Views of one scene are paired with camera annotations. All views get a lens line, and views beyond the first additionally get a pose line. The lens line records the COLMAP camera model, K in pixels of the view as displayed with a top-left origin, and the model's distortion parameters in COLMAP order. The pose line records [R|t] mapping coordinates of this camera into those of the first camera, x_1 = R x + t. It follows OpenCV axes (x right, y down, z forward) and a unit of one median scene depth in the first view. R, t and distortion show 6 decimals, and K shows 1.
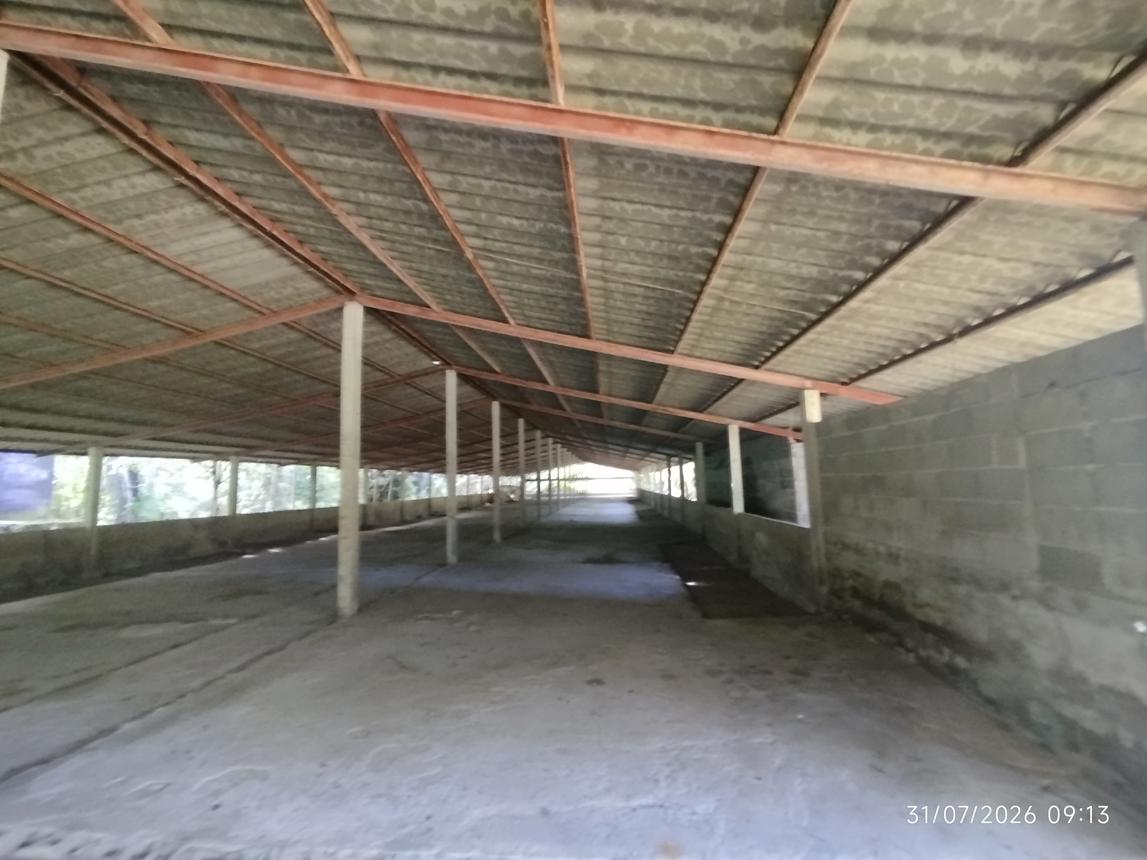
lens RADIAL K [[528.0, 0, 577.1], [0, 528.0, 427.6], [0, 0, 1]] dist [-0.003961, 0.004044]
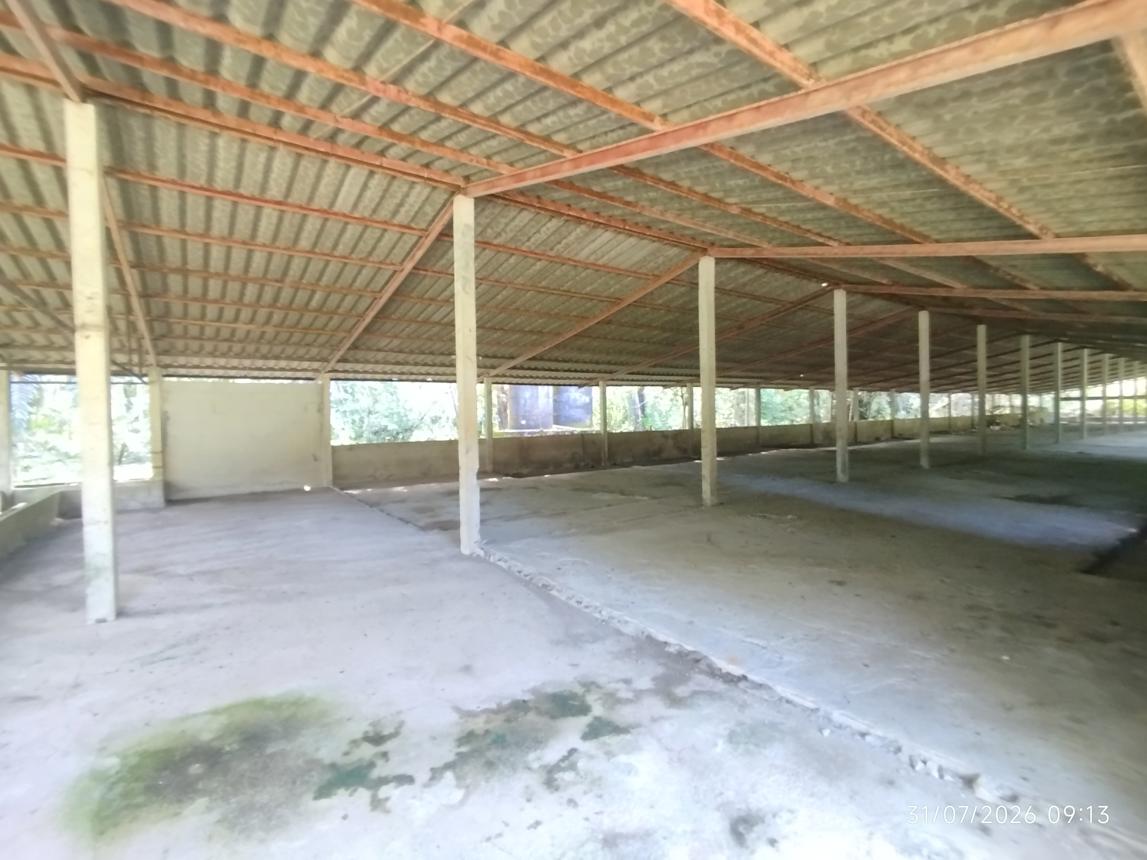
lens RADIAL K [[528.0, 0, 578.7], [0, 528.0, 426.7], [0, 0, 1]] dist [-0.003961, 0.004044]
pose [[0.643881, 0.029873, -0.764543, 0.208188], [0.083705, 0.990490, 0.109196, -0.004264], [0.760534, -0.134305, 0.635257, -0.030607]]
